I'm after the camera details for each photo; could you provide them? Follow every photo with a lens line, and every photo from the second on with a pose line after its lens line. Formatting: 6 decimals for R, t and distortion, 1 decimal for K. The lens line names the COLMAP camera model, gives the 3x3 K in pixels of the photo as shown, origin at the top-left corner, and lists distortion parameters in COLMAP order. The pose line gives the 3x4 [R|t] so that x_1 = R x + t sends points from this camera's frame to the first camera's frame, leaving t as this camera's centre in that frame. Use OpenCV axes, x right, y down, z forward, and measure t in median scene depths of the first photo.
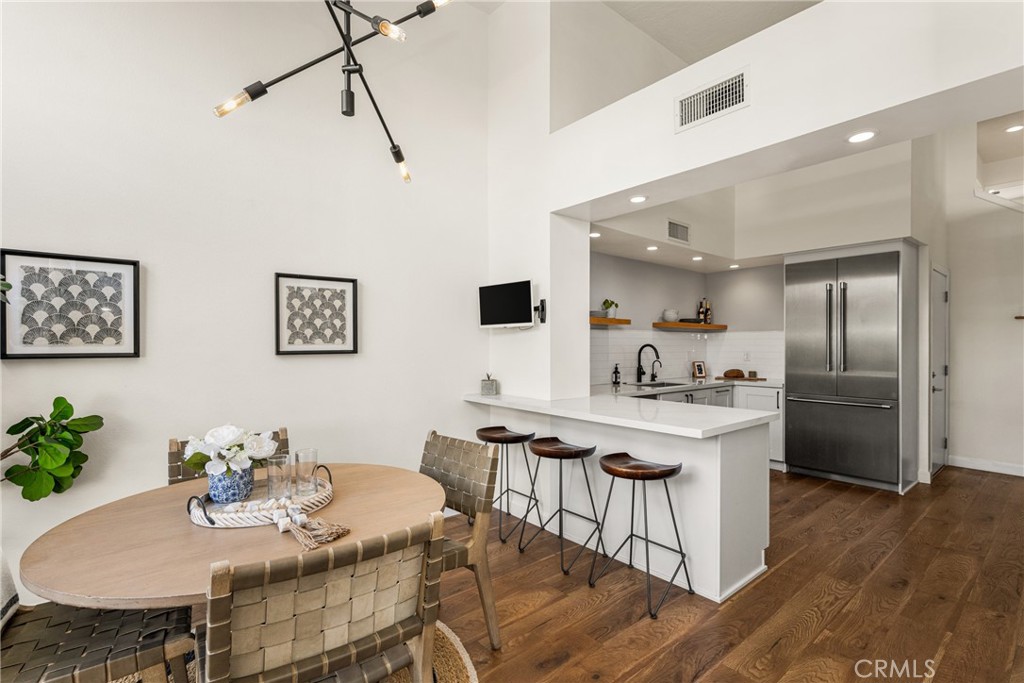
lens RADIAL K [[470.0, 0, 517.5], [0, 470.0, 344.3], [0, 0, 1]] dist [0.001840, -0.000323]
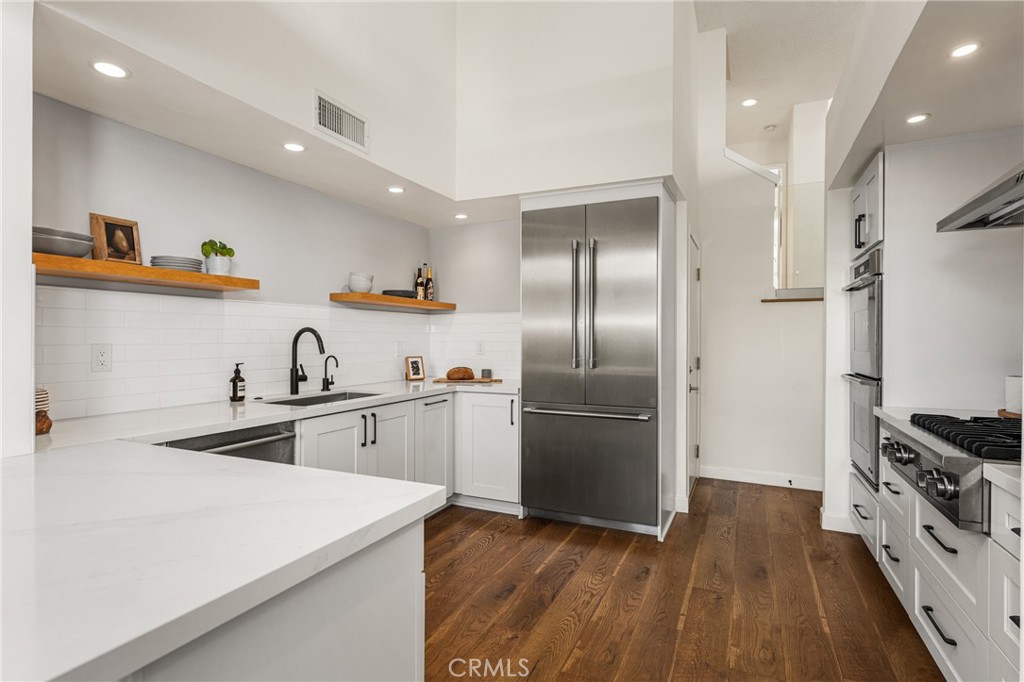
lens RADIAL K [[511.0, 0, 510.9], [0, 511.0, 339.0], [0, 0, 1]] dist [-0.005278, -0.000409]
pose [[0.907585, 0.000077, 0.419868, 0.264398], [-0.001207, 0.999996, 0.002426, 0.012713], [-0.419866, -0.002708, 0.907582, 0.364608]]
